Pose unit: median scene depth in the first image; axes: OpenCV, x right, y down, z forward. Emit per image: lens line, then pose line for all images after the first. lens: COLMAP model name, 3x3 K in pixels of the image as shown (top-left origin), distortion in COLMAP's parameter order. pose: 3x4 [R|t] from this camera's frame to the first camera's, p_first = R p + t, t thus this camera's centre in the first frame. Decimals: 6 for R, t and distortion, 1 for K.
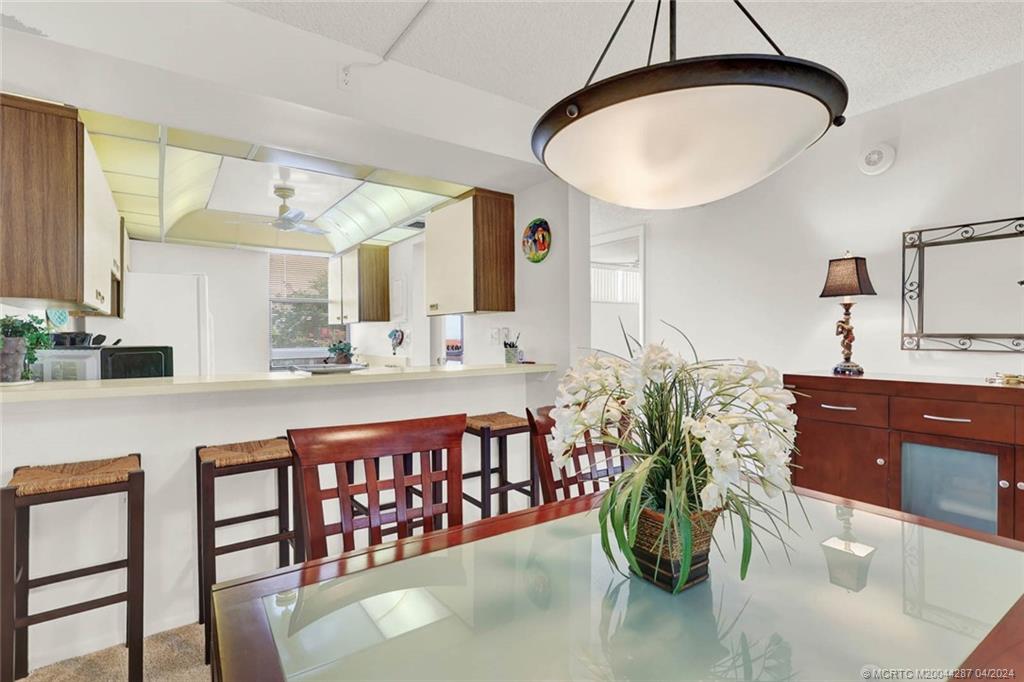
lens RADIAL K [[497.9, 0, 525.7], [0, 497.9, 348.1], [0, 0, 1]] dist [-0.000438, 0.000132]
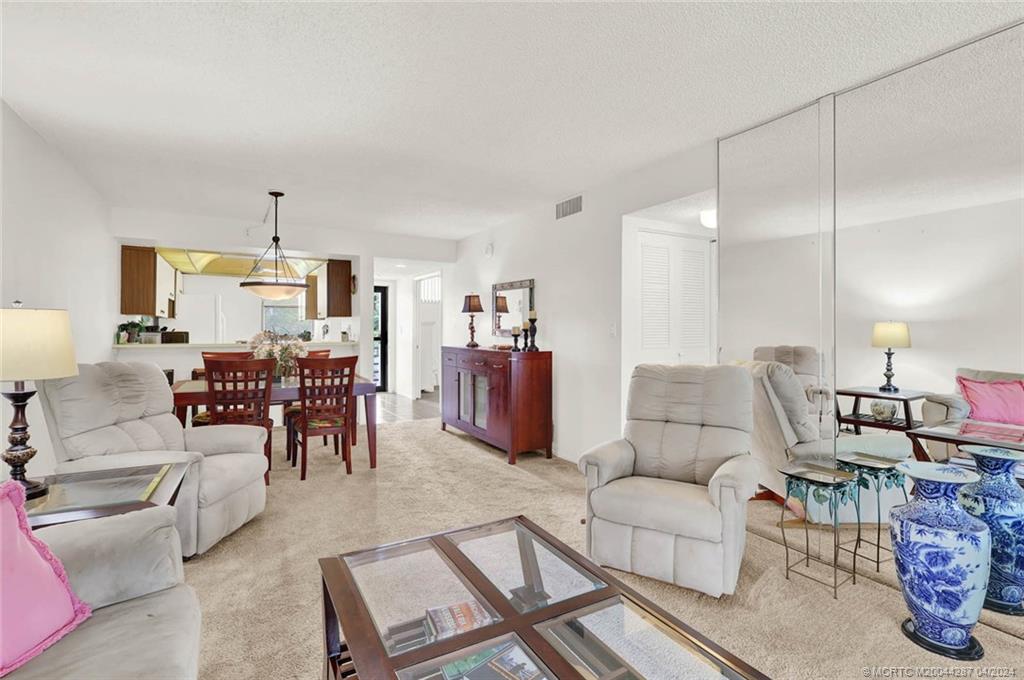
lens RADIAL K [[497.9, 0, 525.7], [0, 497.9, 347.1], [0, 0, 1]] dist [-0.000438, 0.000132]
pose [[0.994666, 0.011349, -0.102527, 1.113845], [-0.009726, 0.999820, 0.016309, 0.014617], [0.102693, -0.015225, 0.994597, -1.189123]]
